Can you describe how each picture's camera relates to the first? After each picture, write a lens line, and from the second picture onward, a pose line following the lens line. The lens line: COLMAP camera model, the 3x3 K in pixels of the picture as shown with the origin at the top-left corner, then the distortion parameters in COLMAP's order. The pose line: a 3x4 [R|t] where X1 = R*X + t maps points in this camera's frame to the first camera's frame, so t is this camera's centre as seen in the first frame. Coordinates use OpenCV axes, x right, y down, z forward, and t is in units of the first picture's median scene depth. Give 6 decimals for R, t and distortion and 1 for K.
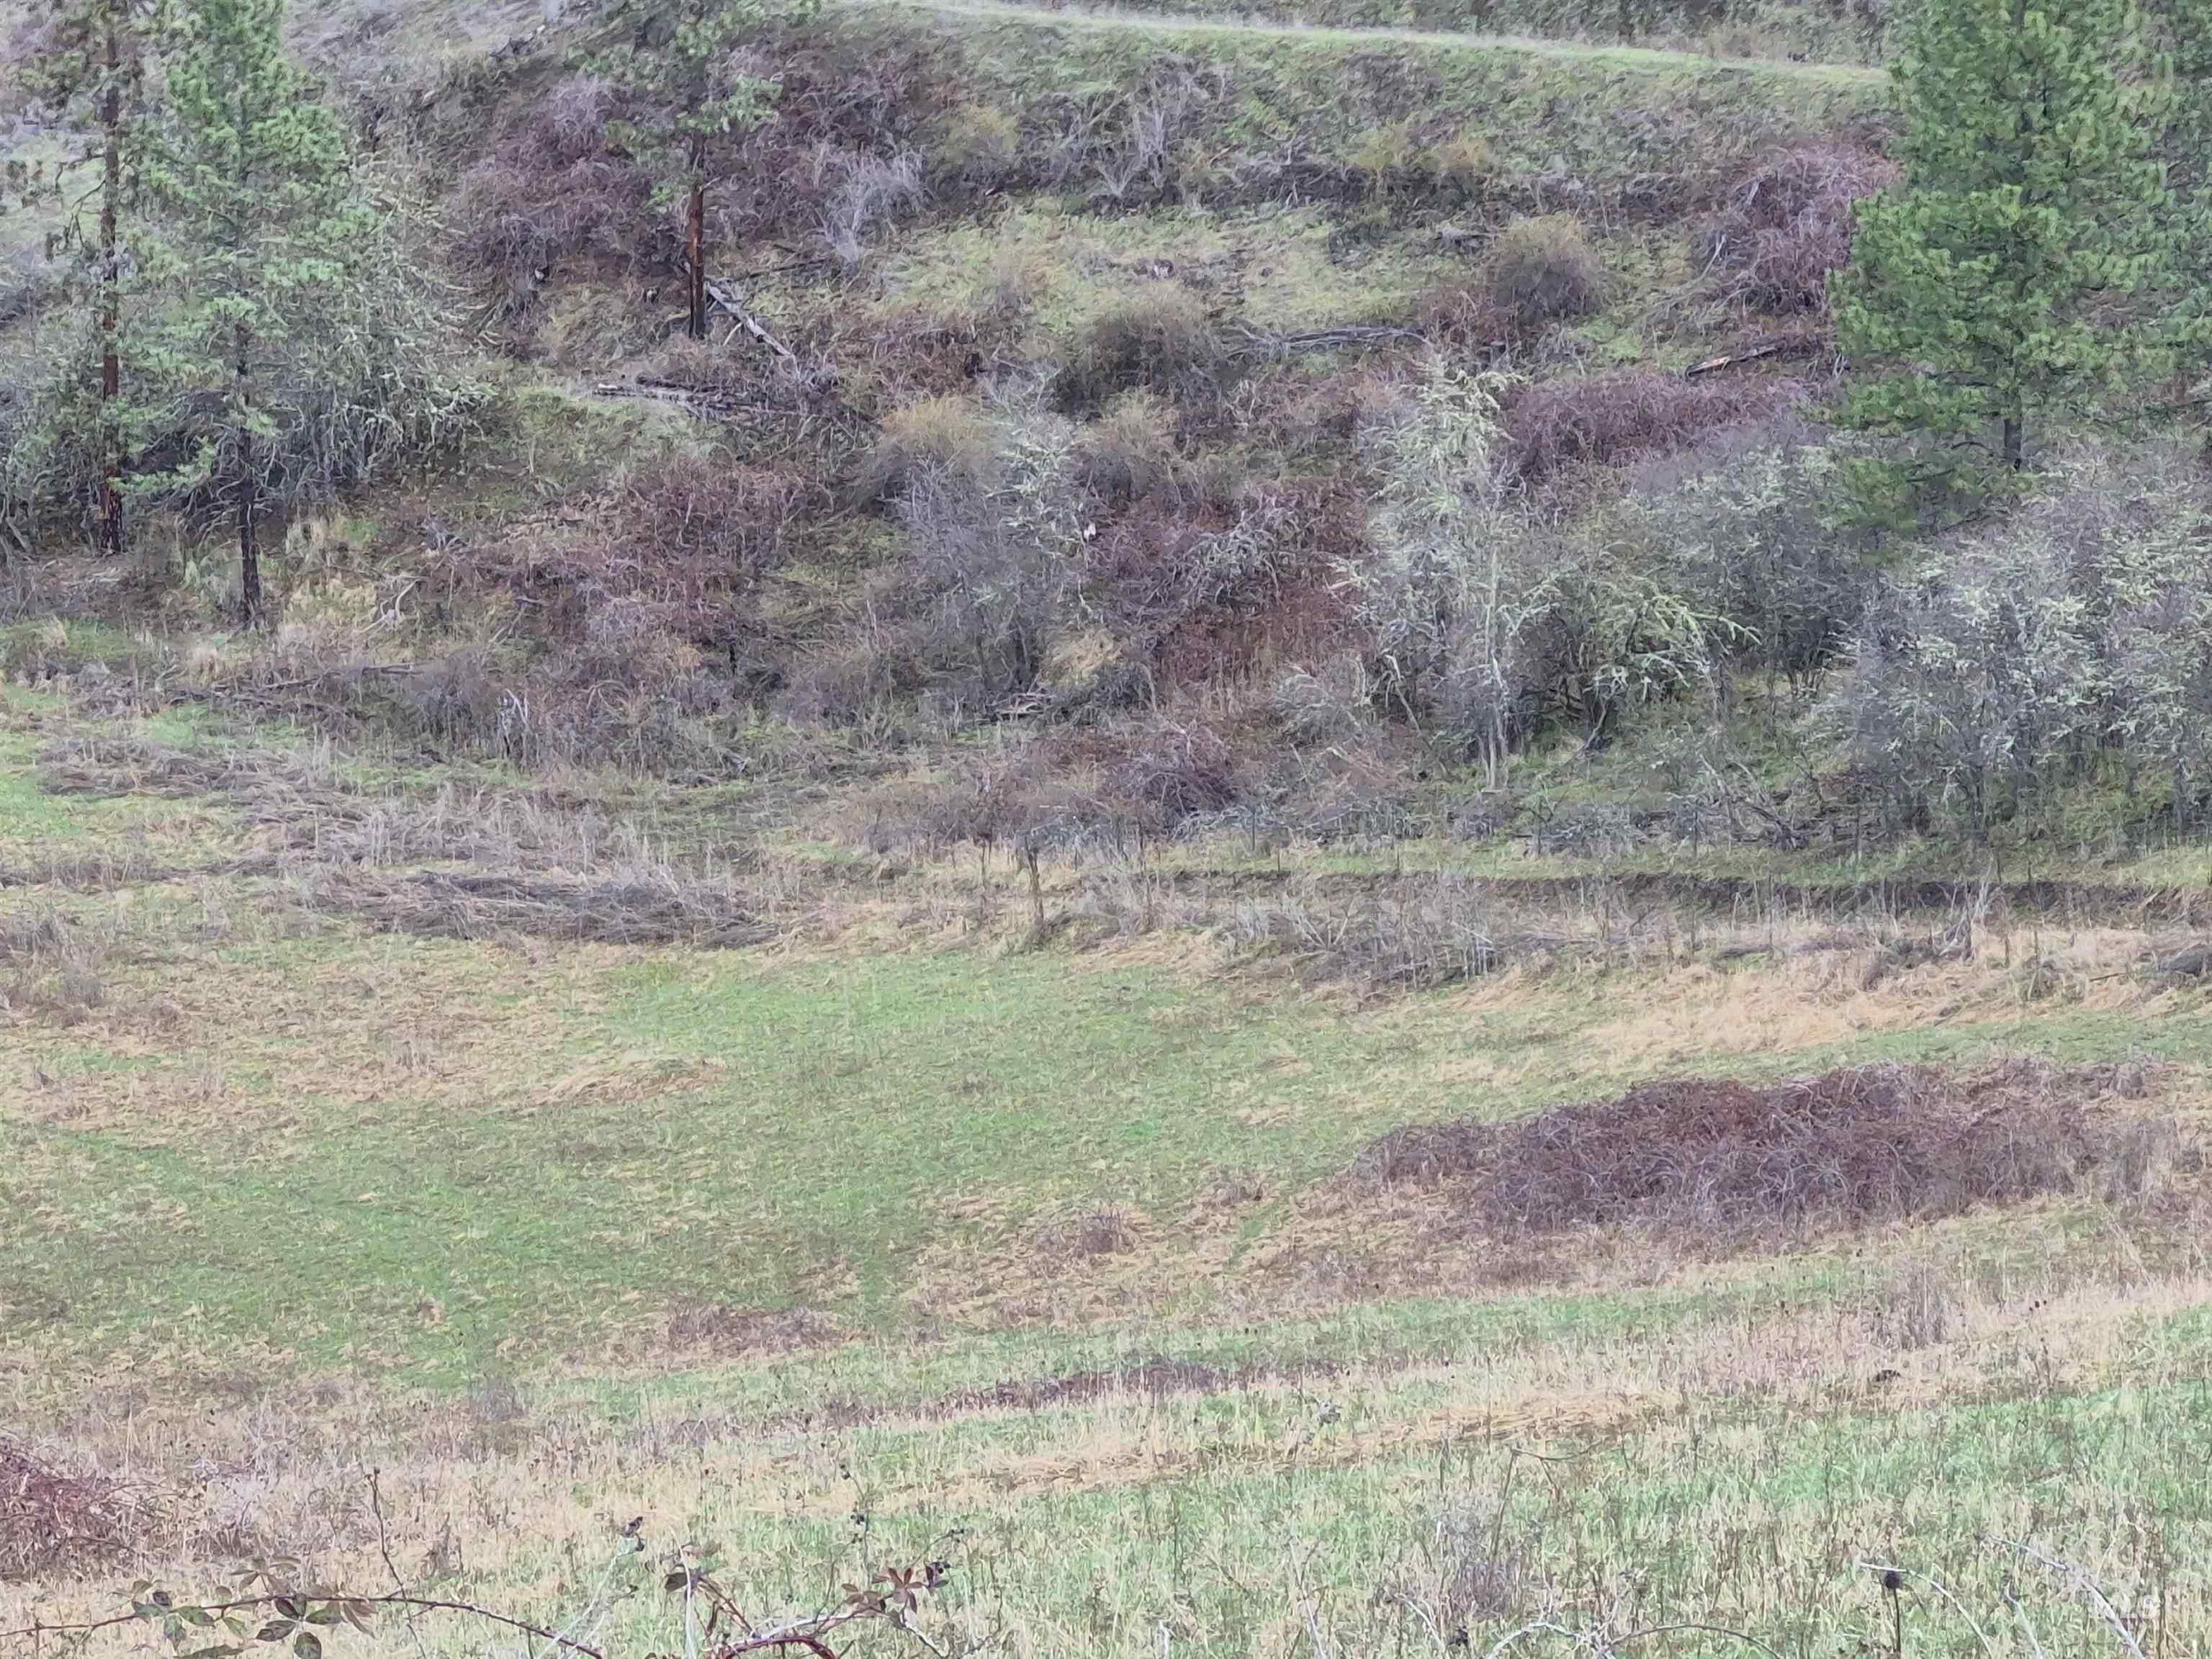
lens RADIAL K [[8279.1, 0, 1102.0], [0, 8279.1, 829.4], [0, 0, 1]] dist [-0.148425, 0.000000]
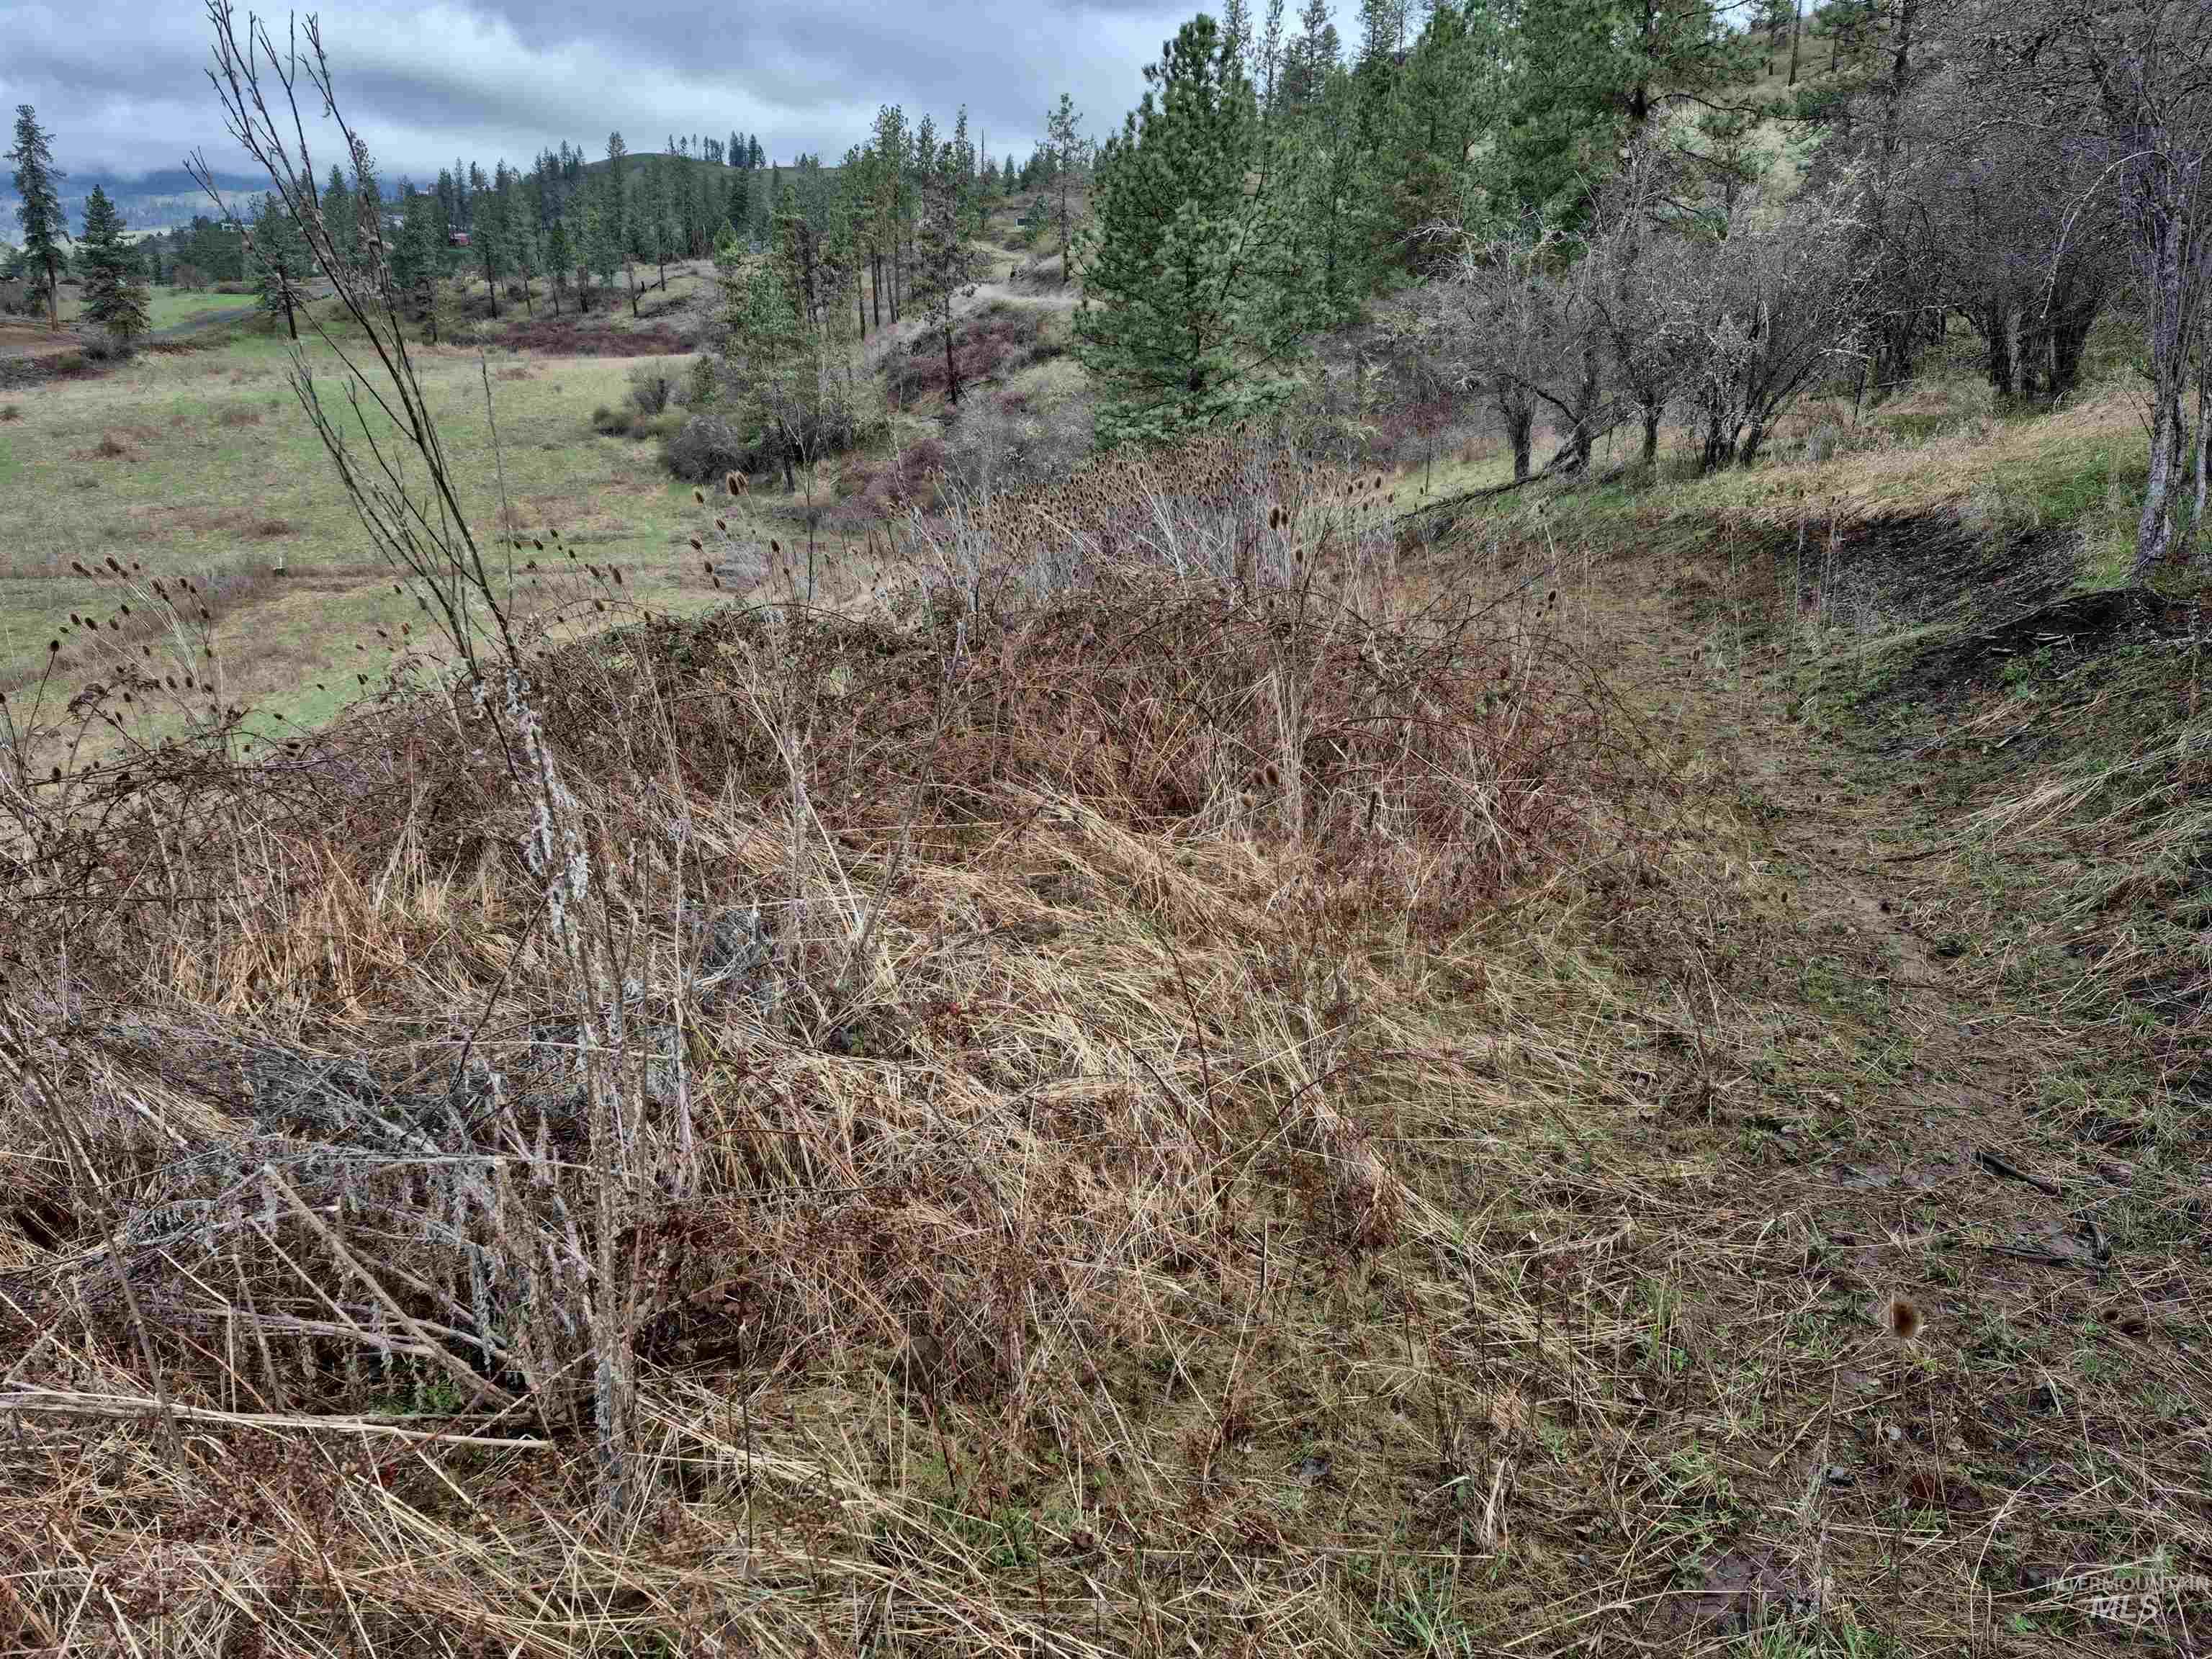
lens RADIAL K [[1490.8, 0, 1118.2], [0, 1490.8, 831.6], [0, 0, 1]] dist [0.082941, -0.091036]
pose [[0.977949, 0.037909, -0.205375, 0.119622], [-0.002525, 0.985462, 0.169877, 0.004809], [0.208830, -0.165612, 0.963827, 0.359076]]
